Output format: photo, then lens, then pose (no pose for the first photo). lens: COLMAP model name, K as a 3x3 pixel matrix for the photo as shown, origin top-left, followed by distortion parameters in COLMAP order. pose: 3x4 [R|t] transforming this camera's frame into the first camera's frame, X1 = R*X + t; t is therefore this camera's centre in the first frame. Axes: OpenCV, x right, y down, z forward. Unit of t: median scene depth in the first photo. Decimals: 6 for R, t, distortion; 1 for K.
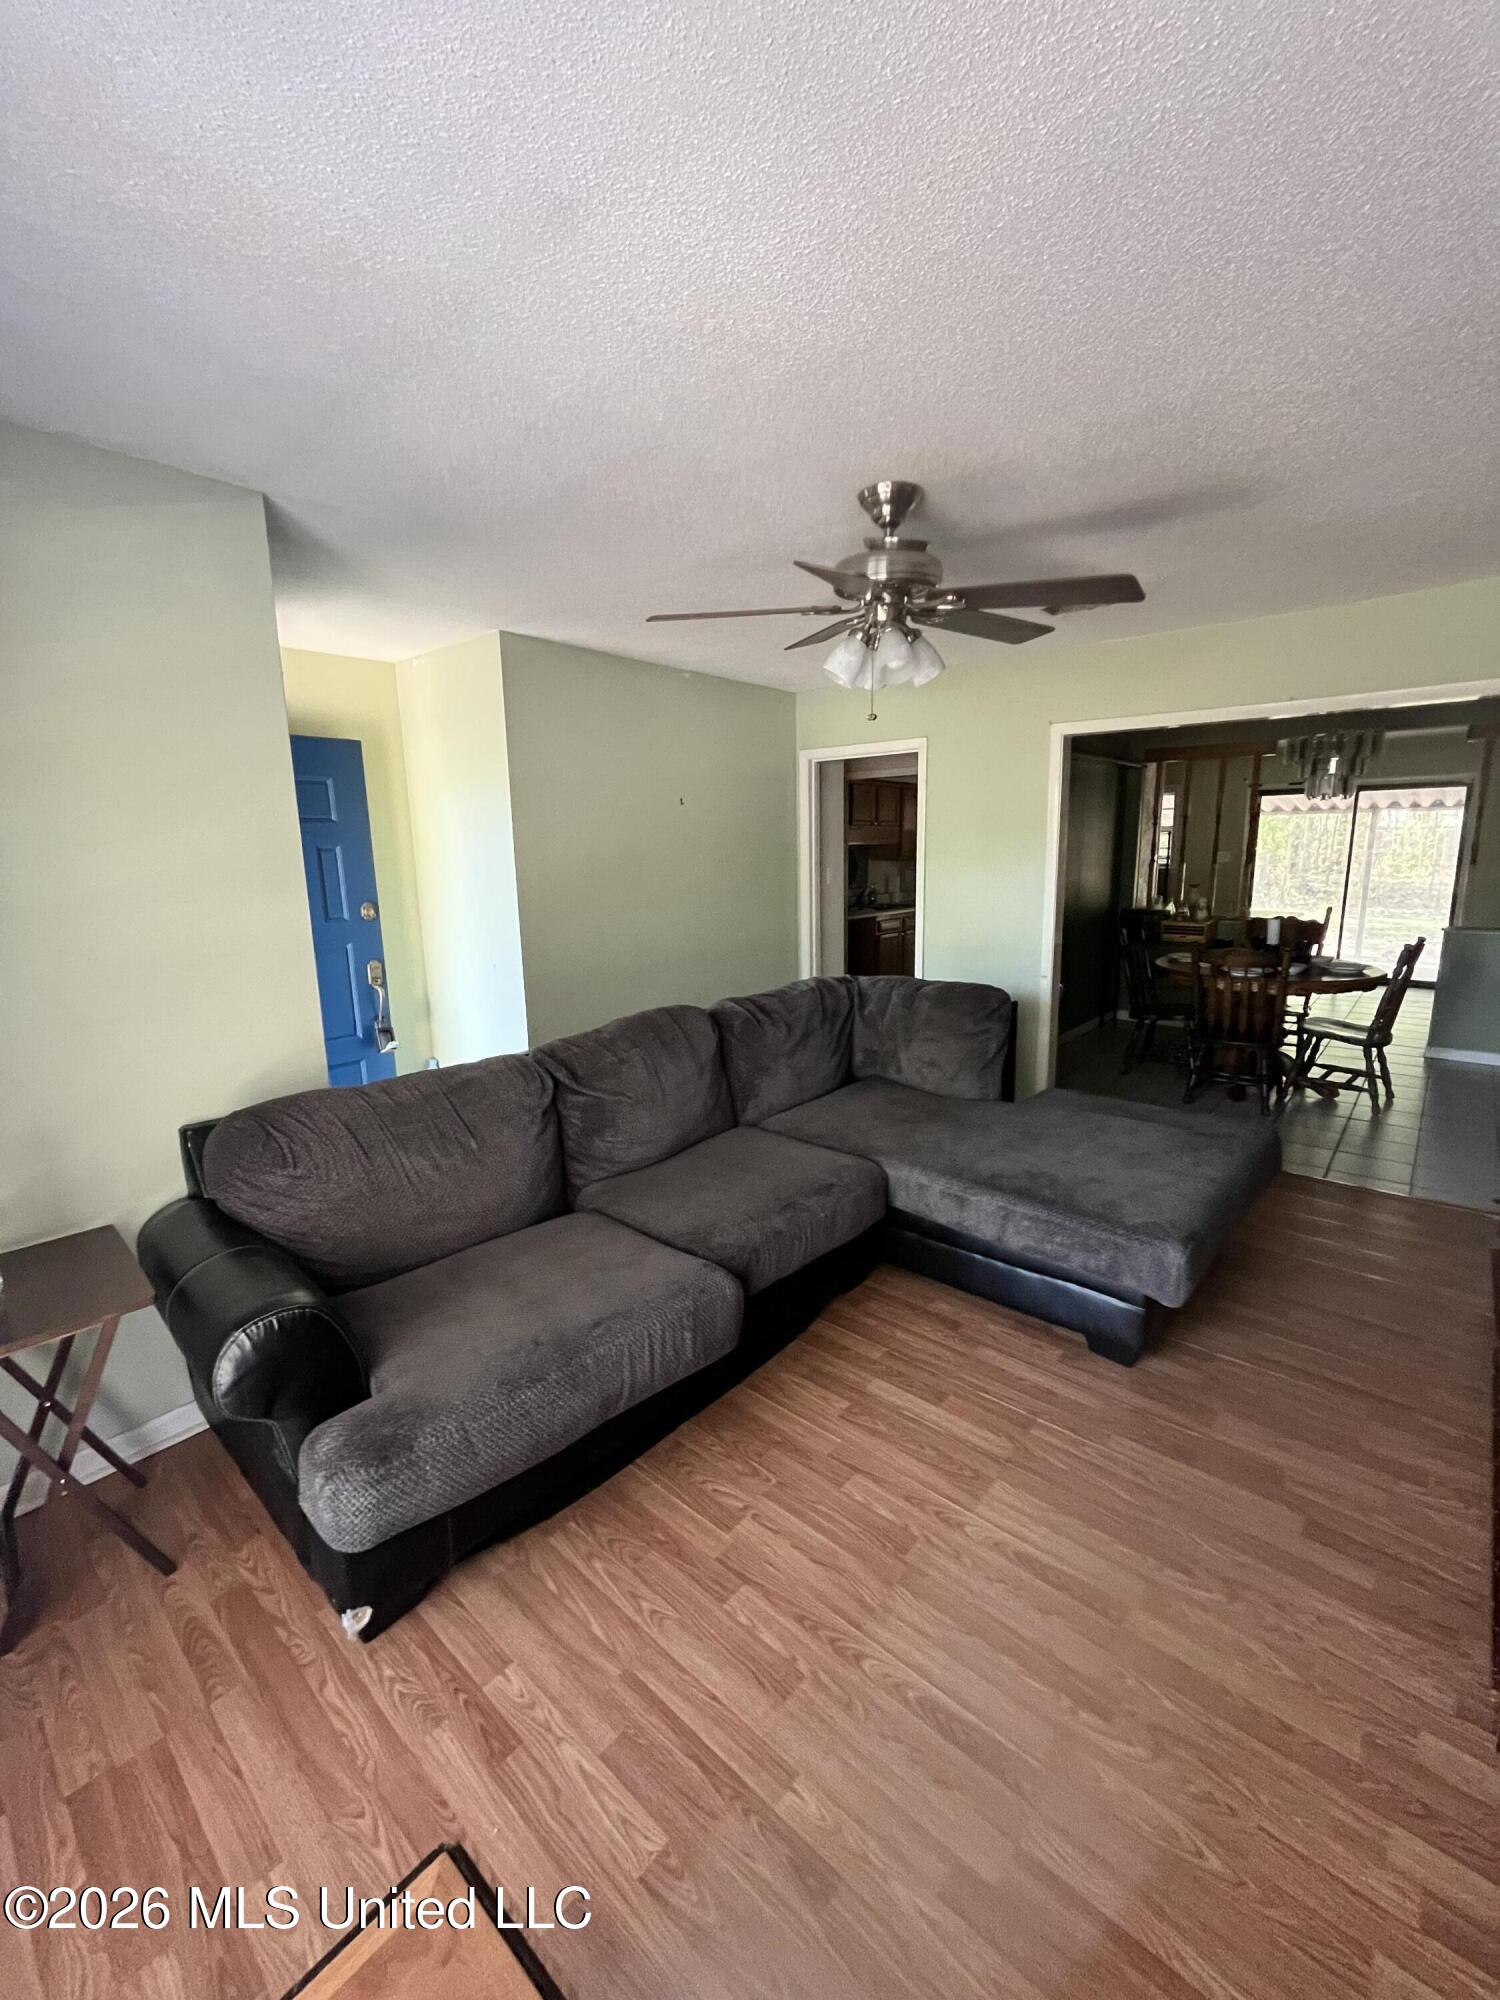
lens RADIAL K [[814.3, 0, 748.9], [0, 814.3, 998.4], [0, 0, 1]] dist [0.003033, 0.000350]
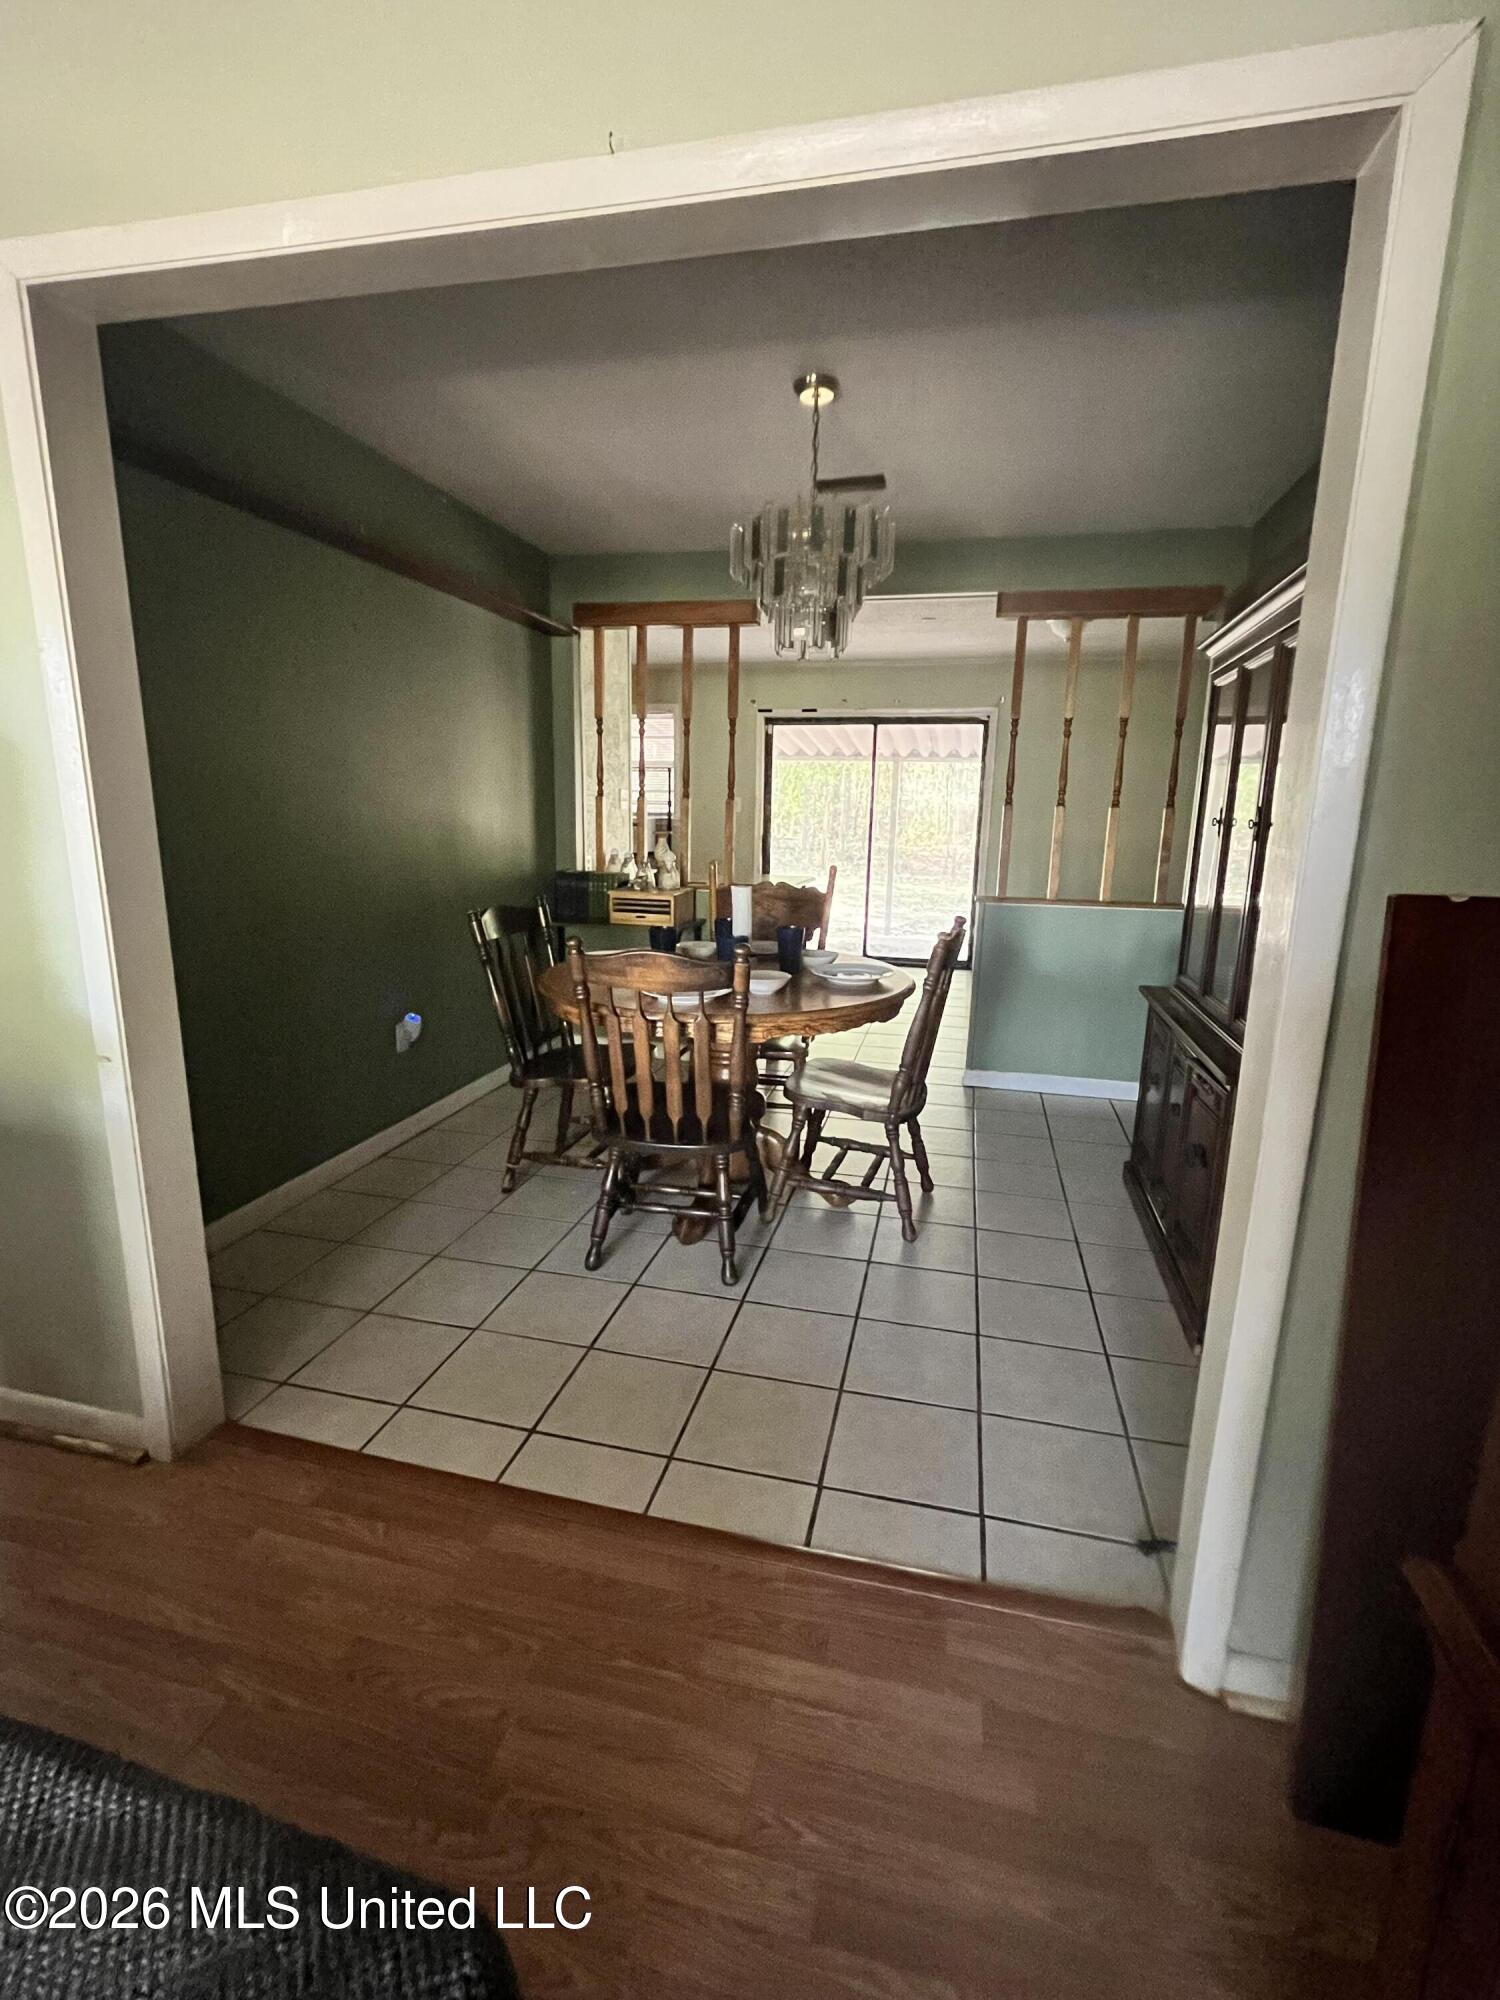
lens RADIAL K [[885.7, 0, 756.8], [0, 885.7, 996.9], [0, 0, 1]] dist [-0.002532, -0.000017]
pose [[0.884113, -0.058775, 0.463562, 0.381947], [0.047887, 0.998231, 0.035235, -0.045451], [-0.464813, -0.008953, 0.885364, 0.484190]]
